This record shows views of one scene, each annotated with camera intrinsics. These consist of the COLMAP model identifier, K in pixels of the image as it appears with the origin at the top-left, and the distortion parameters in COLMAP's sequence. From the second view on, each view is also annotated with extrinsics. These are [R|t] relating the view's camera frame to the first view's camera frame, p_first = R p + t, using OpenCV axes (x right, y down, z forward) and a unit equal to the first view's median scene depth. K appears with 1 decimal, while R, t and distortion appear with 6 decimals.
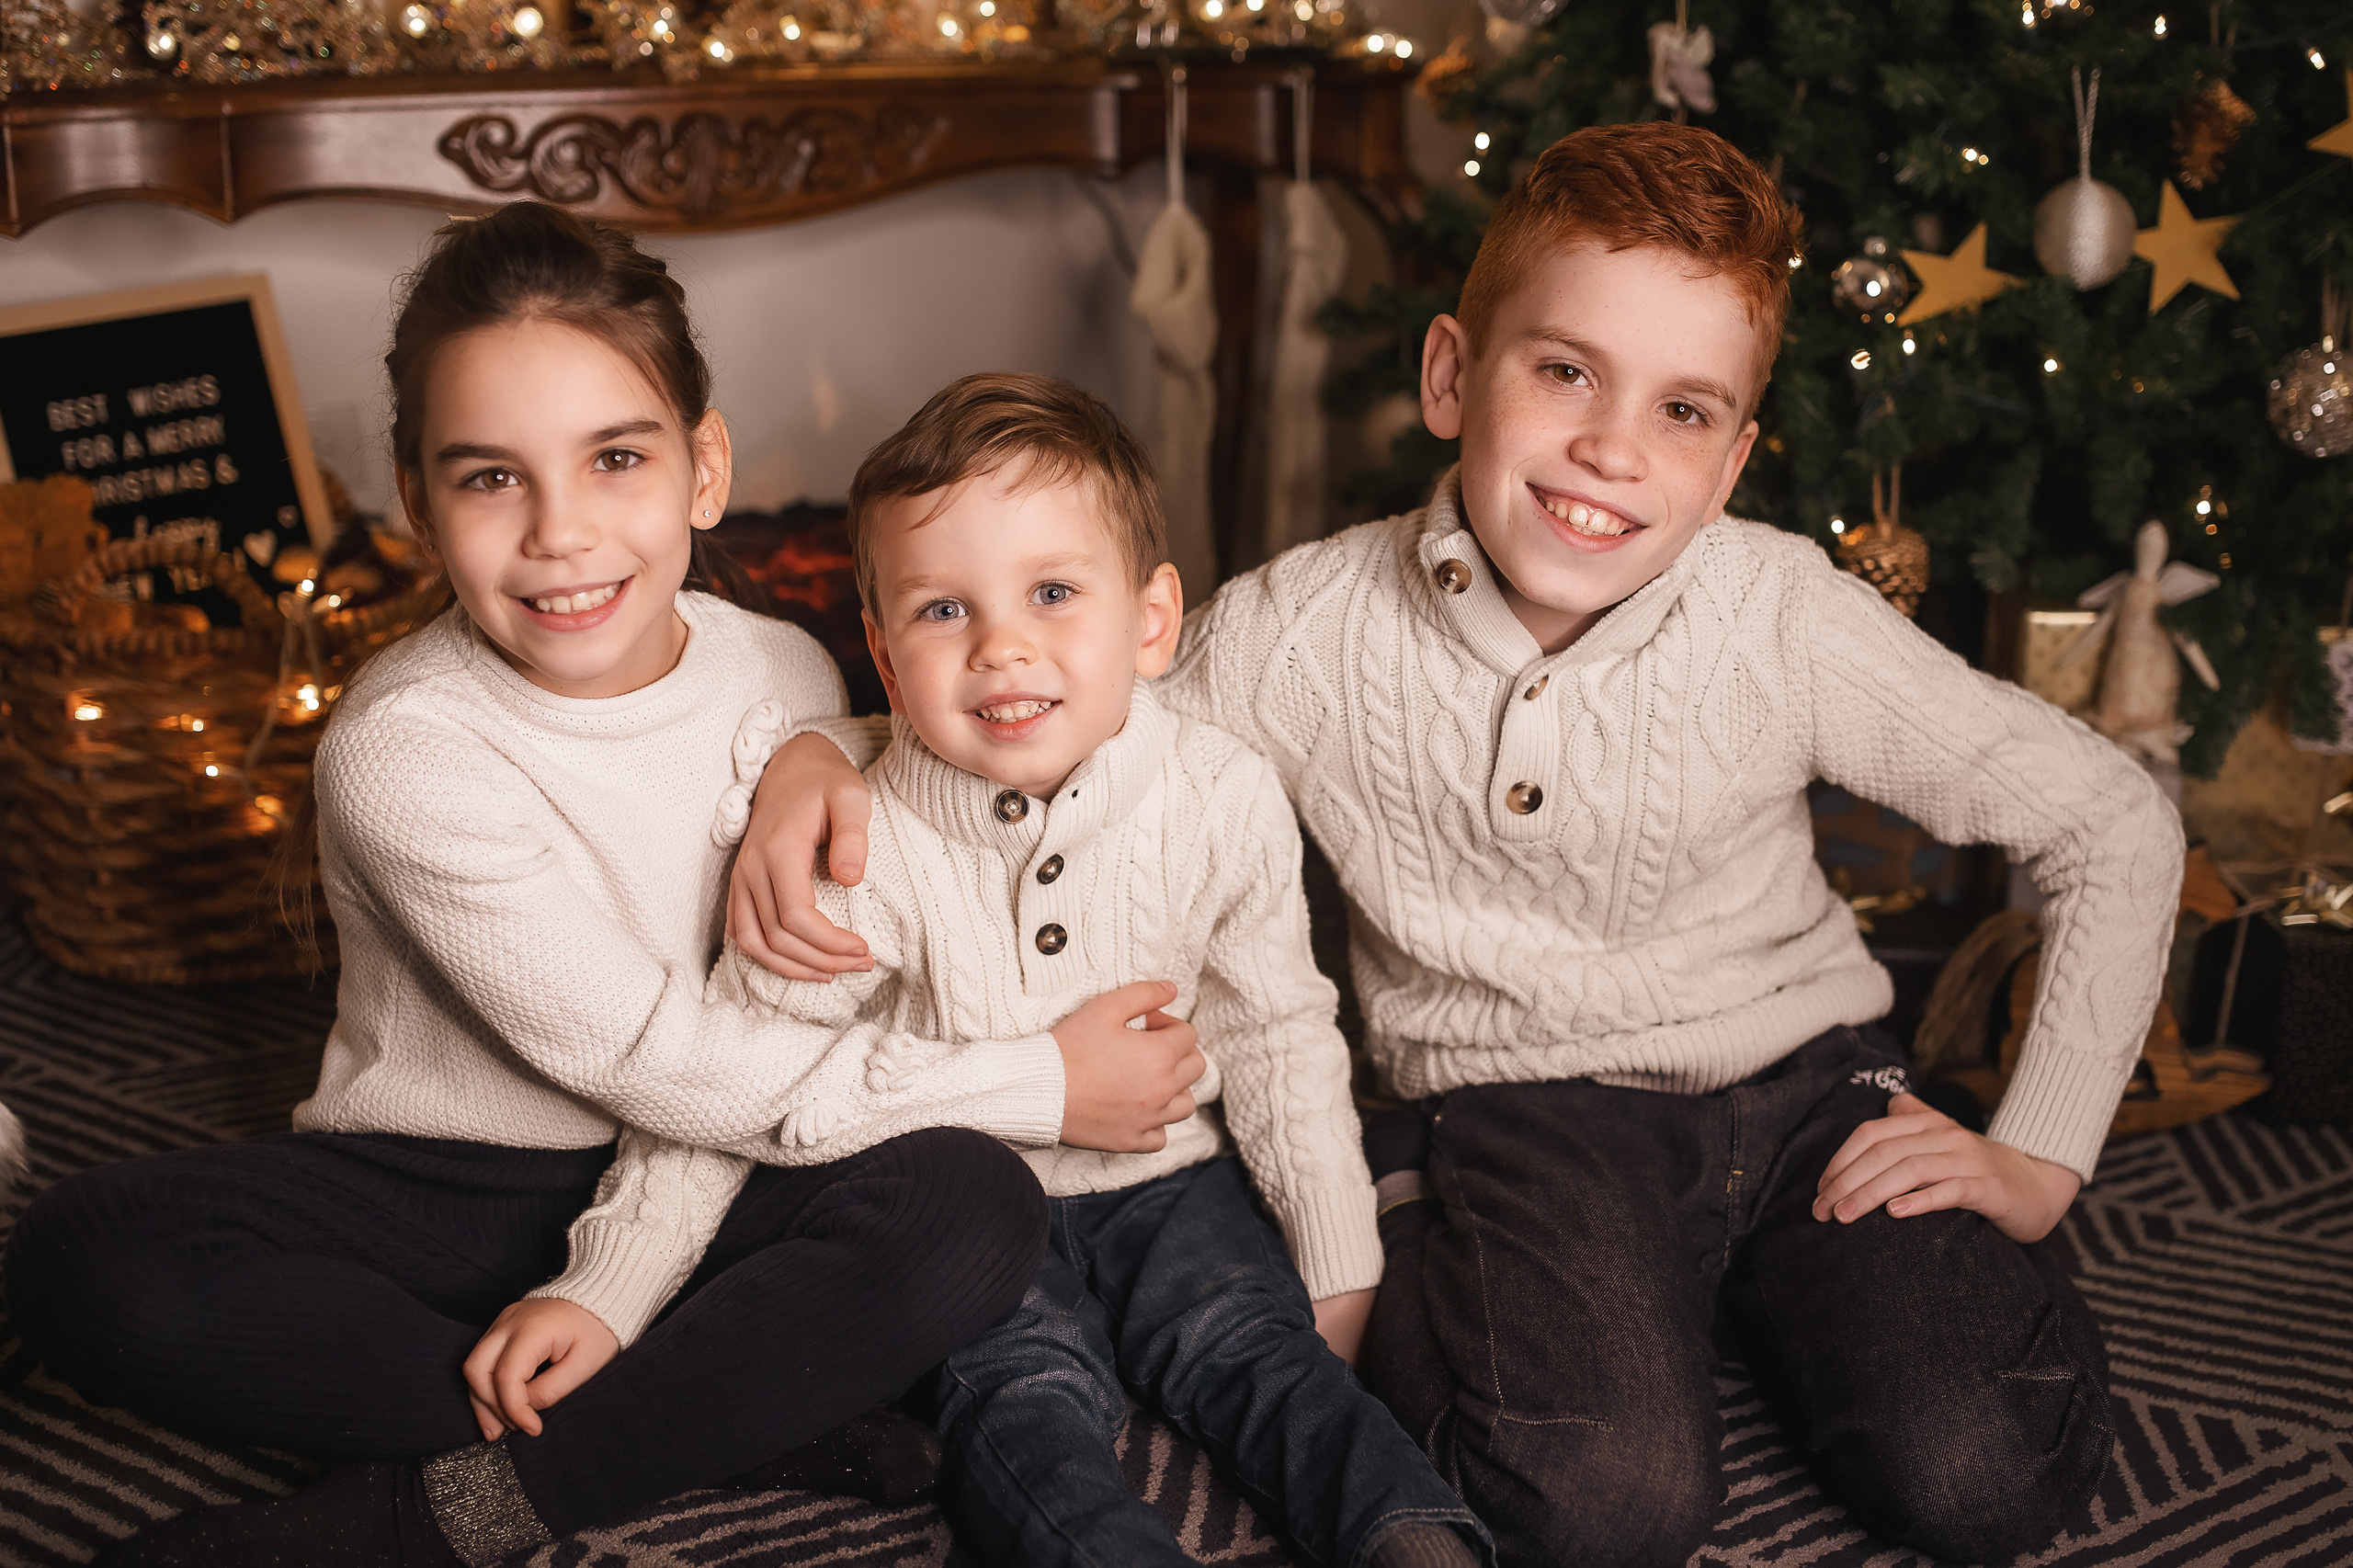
lens RADIAL K [[2658.7, 0, 1248.9], [0, 2658.7, 786.6], [0, 0, 1]] dist [-0.233506, 0.160858]
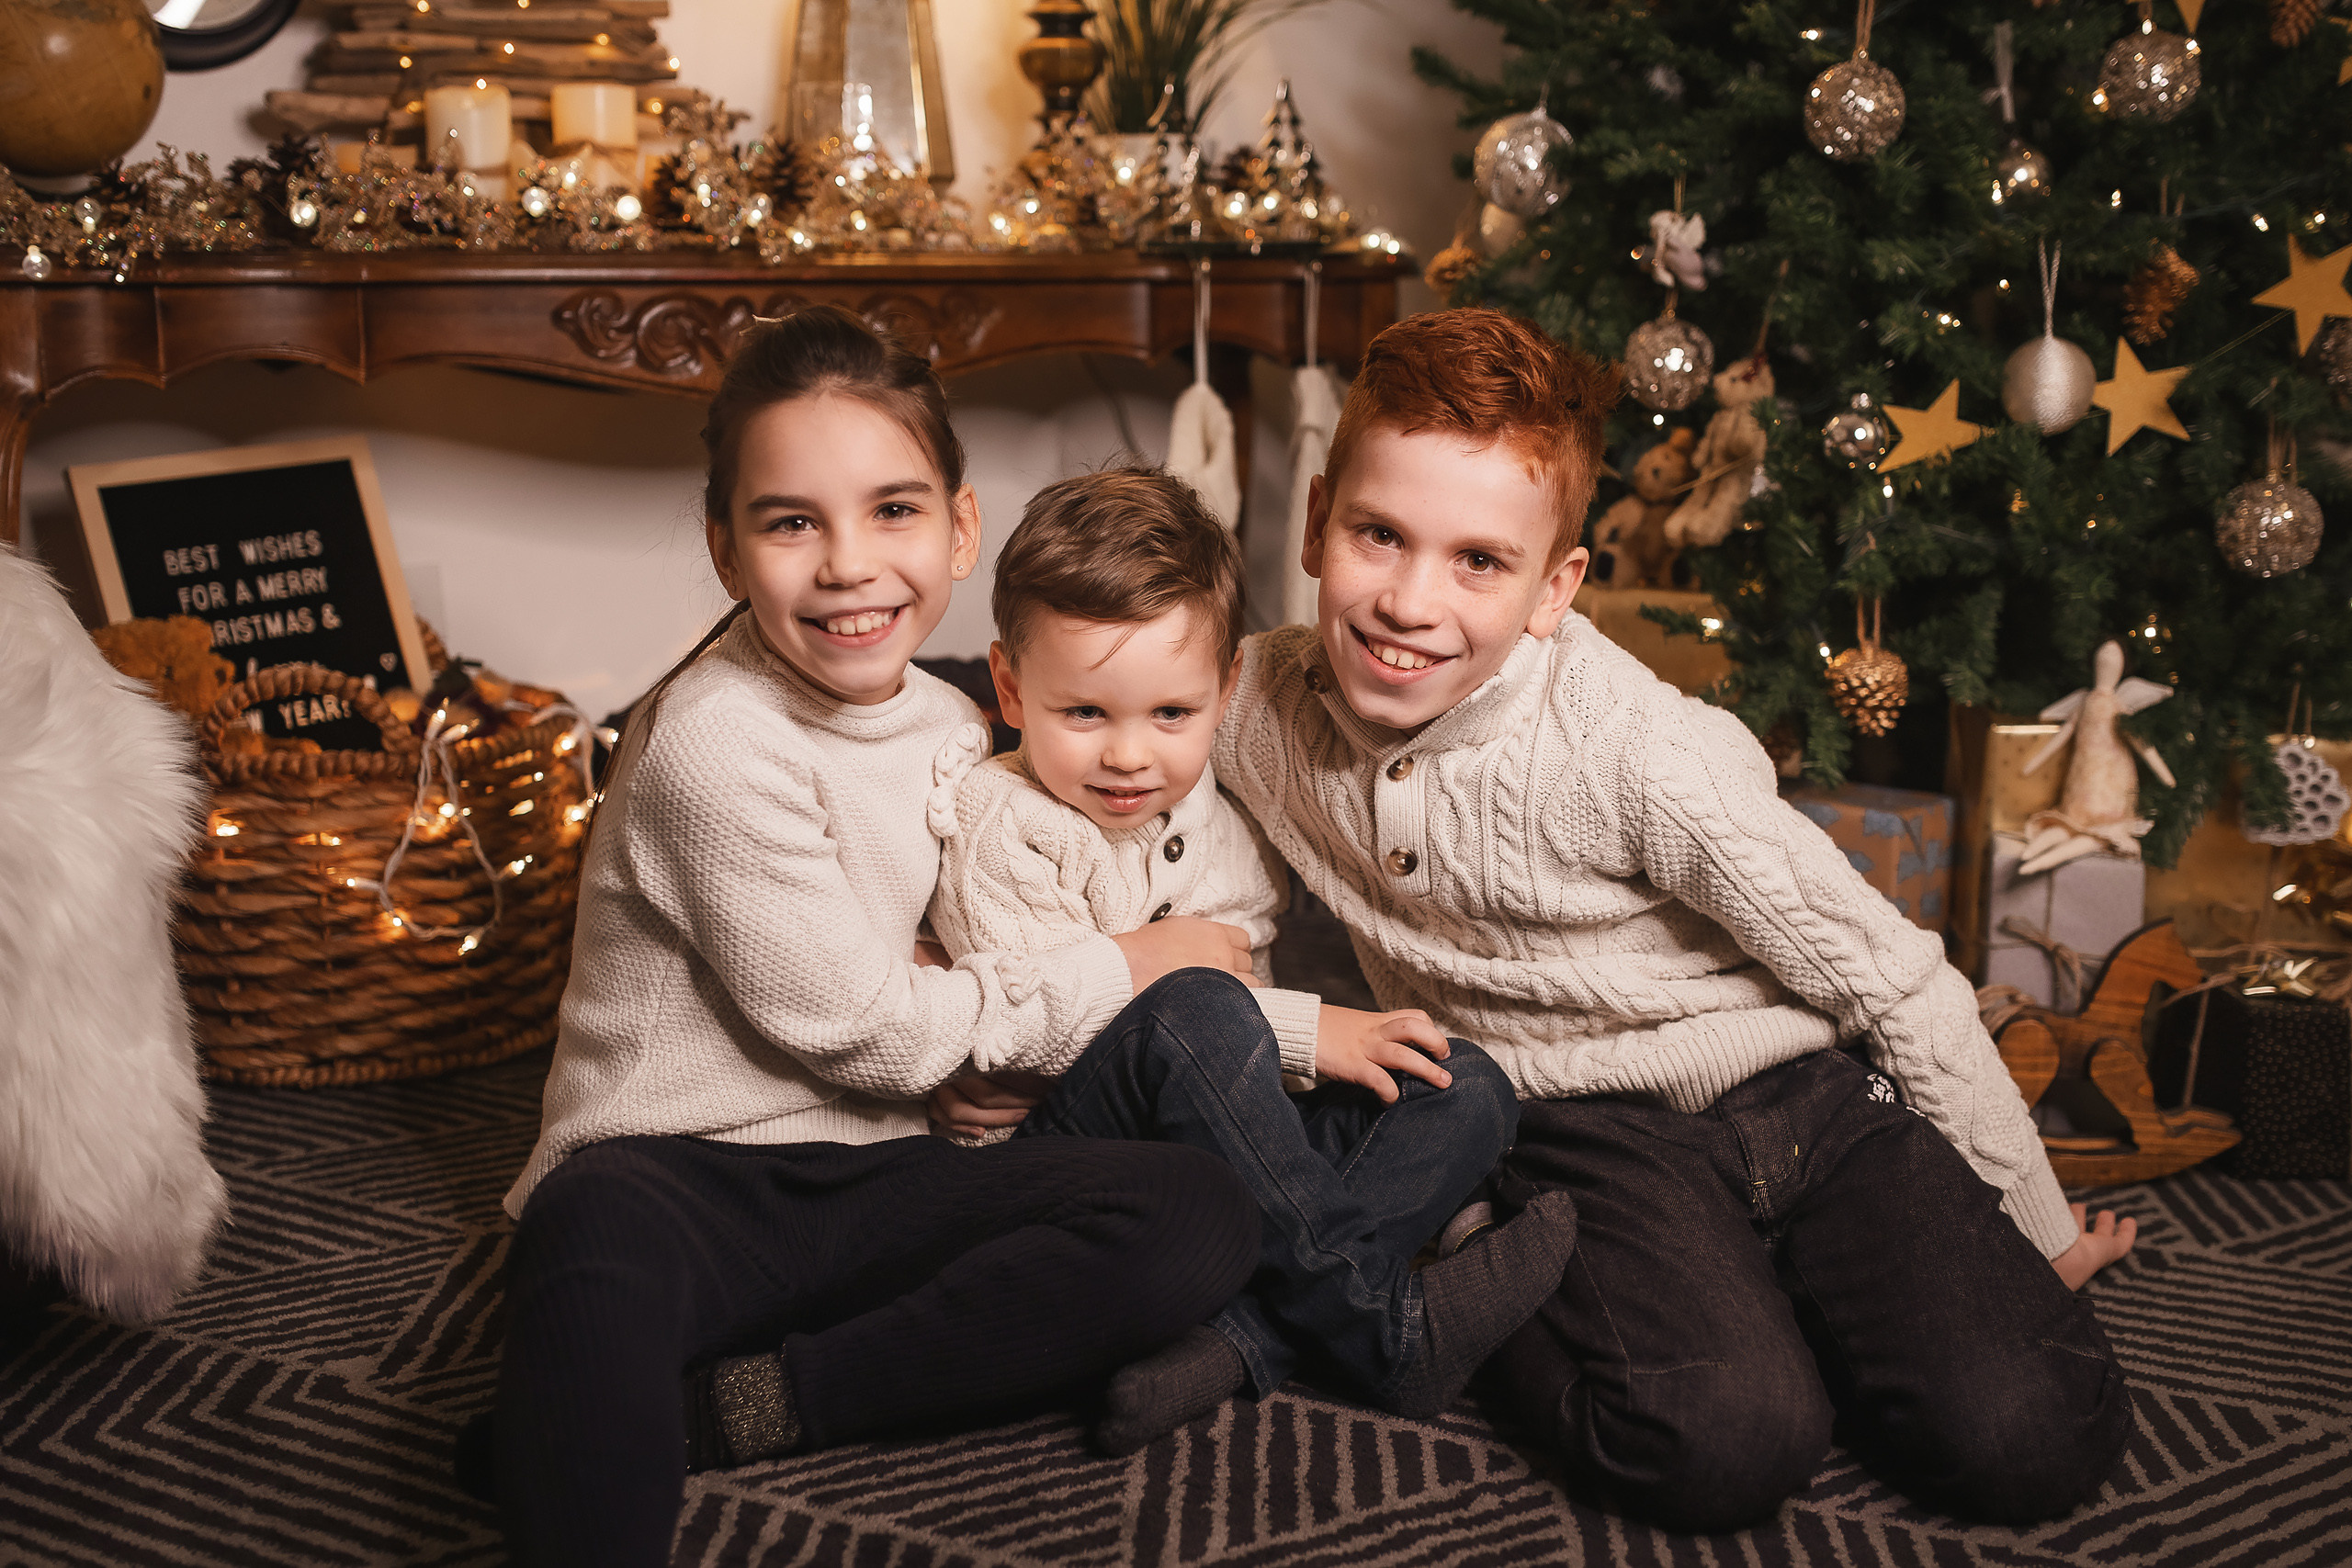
lens RADIAL K [[2600.9, 0, 1168.8], [0, 2600.9, 824.1], [0, 0, 1]] dist [-0.057685, 0.102317]
pose [[0.999574, -0.008149, 0.028030, -0.089856], [0.010081, 0.997533, -0.069468, 0.049614], [-0.027394, 0.069721, 0.997190, -0.104883]]
